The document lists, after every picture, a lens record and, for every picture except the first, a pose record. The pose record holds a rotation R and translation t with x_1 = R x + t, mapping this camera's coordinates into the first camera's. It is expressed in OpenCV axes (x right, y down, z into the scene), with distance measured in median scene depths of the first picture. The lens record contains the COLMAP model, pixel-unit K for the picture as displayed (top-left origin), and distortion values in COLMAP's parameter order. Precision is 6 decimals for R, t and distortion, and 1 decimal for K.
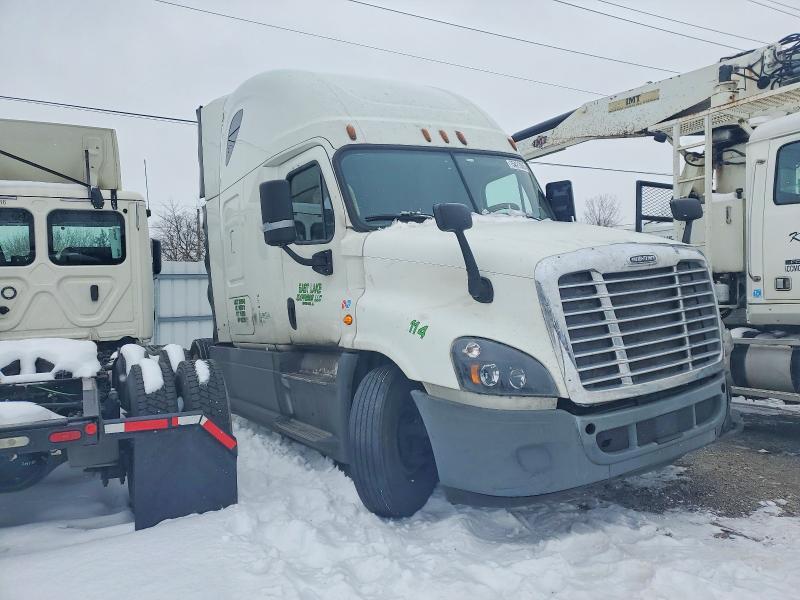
lens RADIAL K [[595.9, 0, 400.0], [0, 595.9, 300.0], [0, 0, 1]] dist [0.092439, -0.111683]
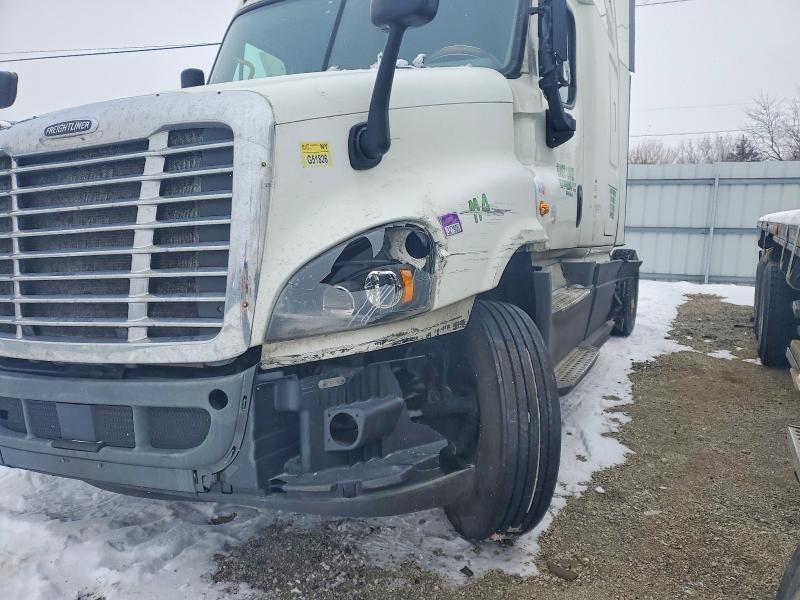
lens RADIAL K [[595.9, 0, 400.0], [0, 595.9, 300.0], [0, 0, 1]] dist [0.092439, -0.111683]
pose [[0.584875, 0.155625, -0.796054, 1.024496], [-0.034377, 0.985296, 0.167364, -0.015662], [0.810394, -0.070521, 0.581625, 0.886404]]
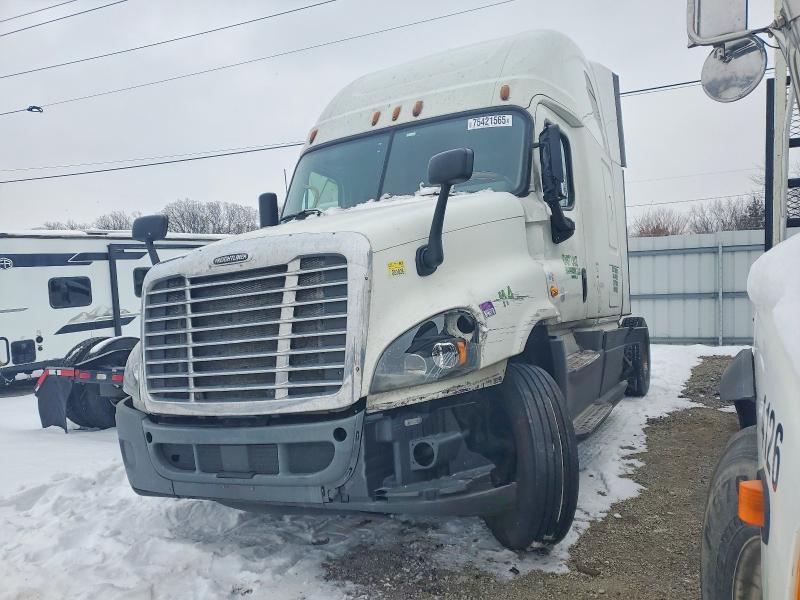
lens RADIAL K [[576.2, 0, 392.3], [0, 576.2, 308.3], [0, 0, 1]] dist [0.152405, -0.293223]
pose [[0.548649, 0.038155, -0.835182, 1.177189], [0.013982, 0.998400, 0.054796, -0.039252], [0.835936, -0.041741, 0.547237, 0.720963]]
